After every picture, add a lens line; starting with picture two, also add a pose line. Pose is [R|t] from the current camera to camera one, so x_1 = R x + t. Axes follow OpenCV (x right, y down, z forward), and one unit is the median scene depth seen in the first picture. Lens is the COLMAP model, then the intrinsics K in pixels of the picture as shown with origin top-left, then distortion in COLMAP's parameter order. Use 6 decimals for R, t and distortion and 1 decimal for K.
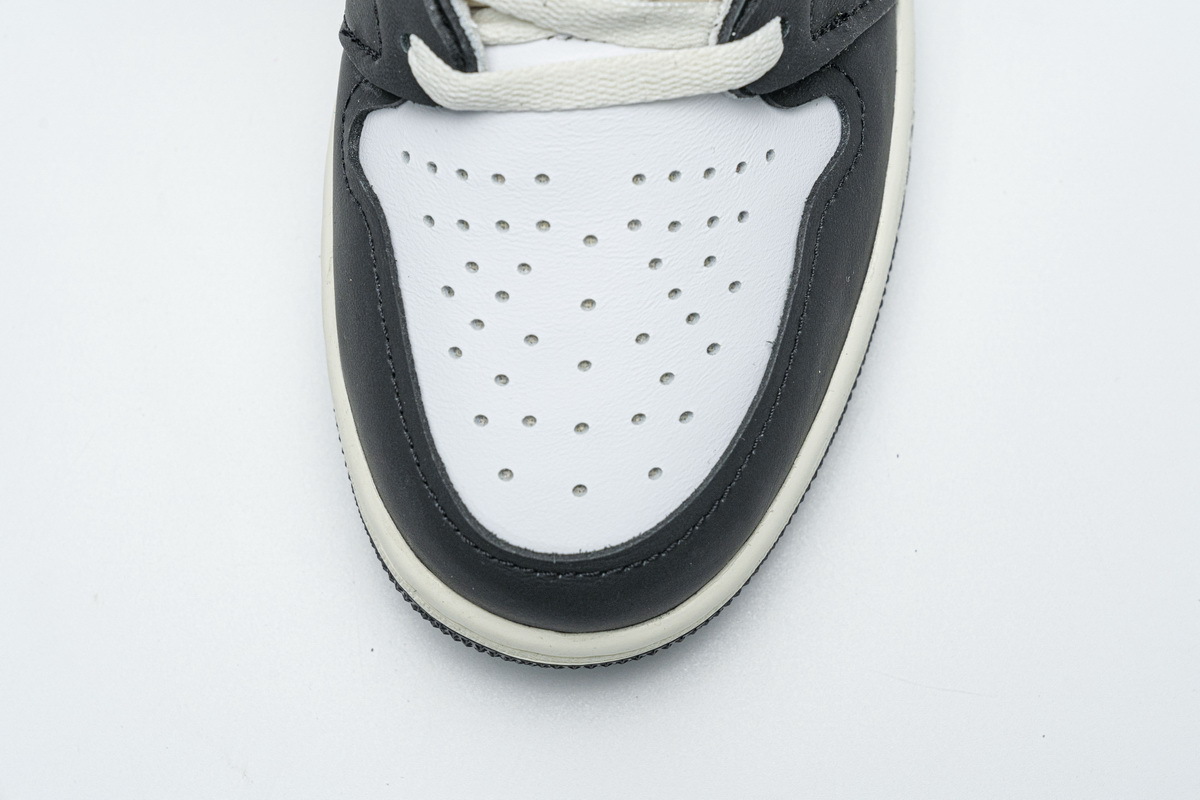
lens RADIAL K [[2322.1, 0, 598.2], [0, 2322.1, 404.4], [0, 0, 1]] dist [-0.007674, 0.000000]
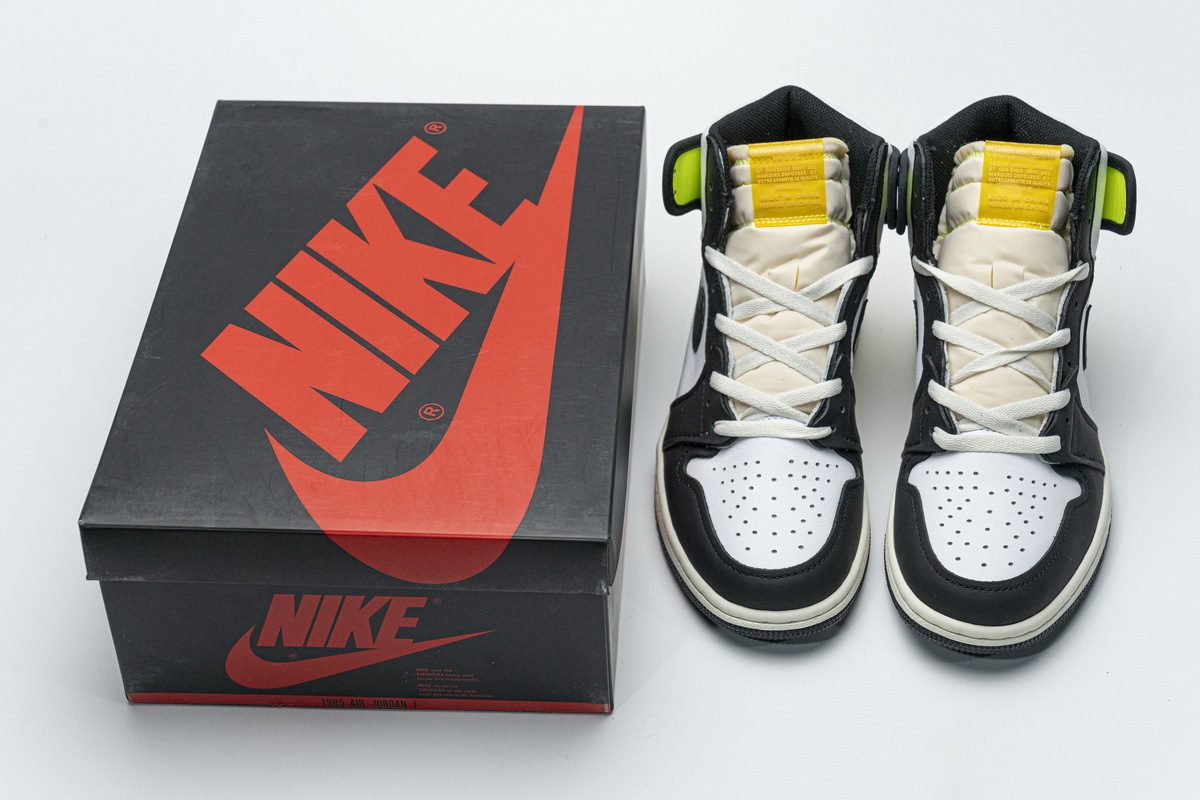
lens RADIAL K [[2322.1, 0, 600.2], [0, 2322.1, 404.9], [0, 0, 1]] dist [-0.007674, 0.000000]
pose [[0.986861, 0.071144, -0.145062, -0.073014], [-0.140461, 0.821476, -0.552674, 1.512897], [0.079846, 0.565788, 0.820676, -1.486367]]
